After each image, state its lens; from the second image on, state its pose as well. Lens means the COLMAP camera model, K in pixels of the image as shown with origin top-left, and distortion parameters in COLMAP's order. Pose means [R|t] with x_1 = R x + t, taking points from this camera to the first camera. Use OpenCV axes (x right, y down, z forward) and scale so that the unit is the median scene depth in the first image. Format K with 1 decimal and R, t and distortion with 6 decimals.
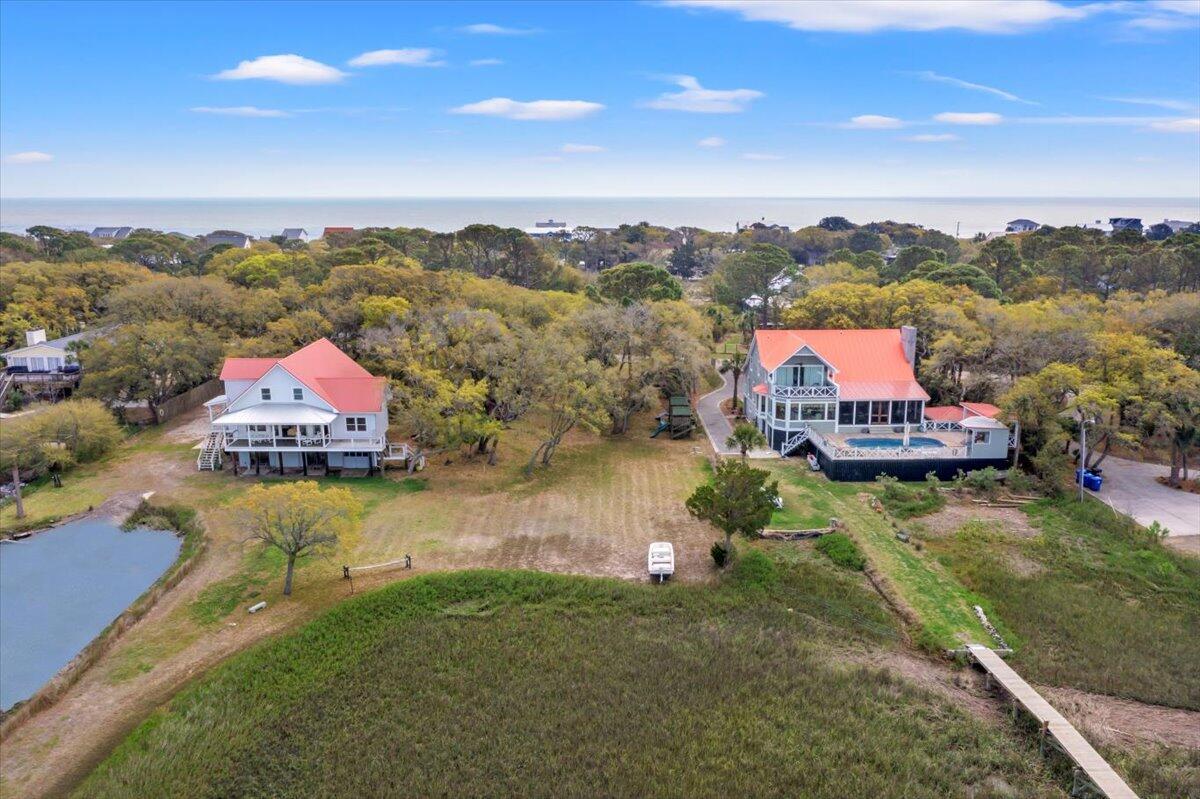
lens RADIAL K [[950.9, 0, 604.7], [0, 950.9, 419.0], [0, 0, 1]] dist [-0.022257, 0.005742]
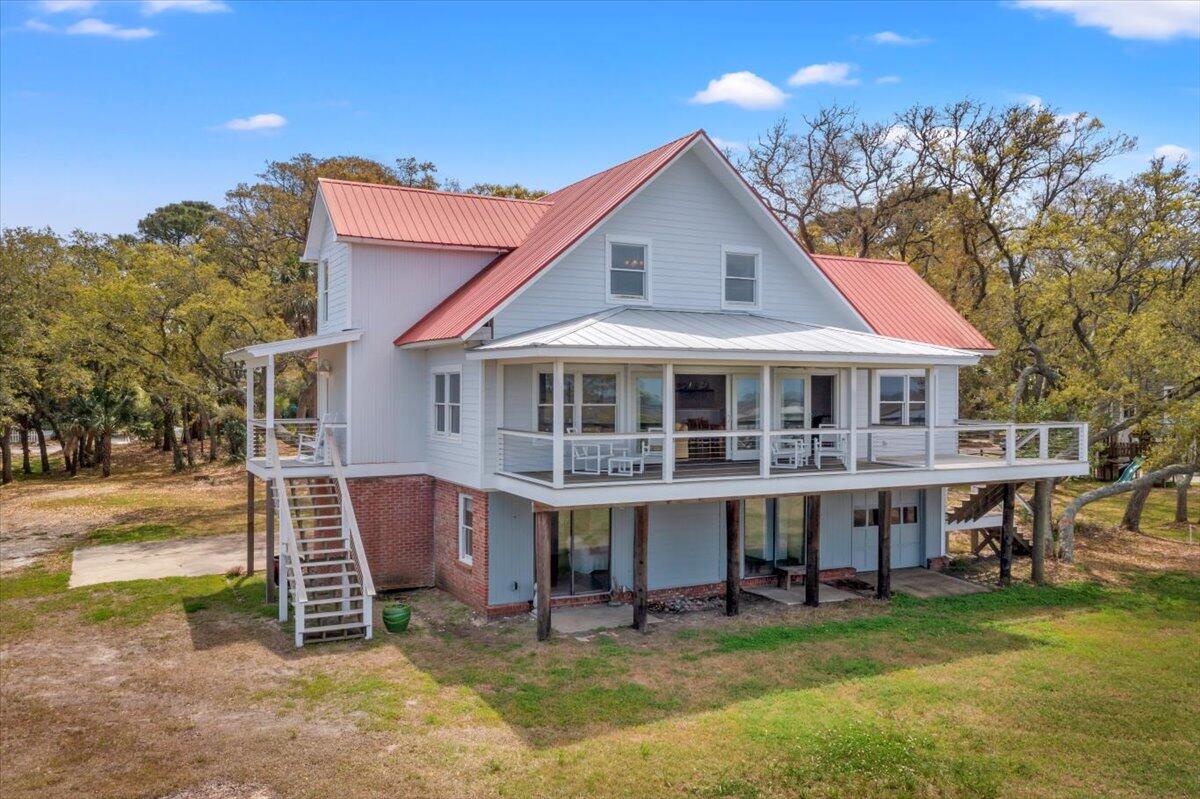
lens RADIAL K [[950.9, 0, 623.9], [0, 950.9, 389.6], [0, 0, 1]] dist [-0.022257, 0.005742]
pose [[0.879096, 0.003017, 0.476635, -0.459891], [0.105361, 0.974014, -0.200491, 0.048493], [-0.464854, 0.226470, 0.855934, 0.788125]]
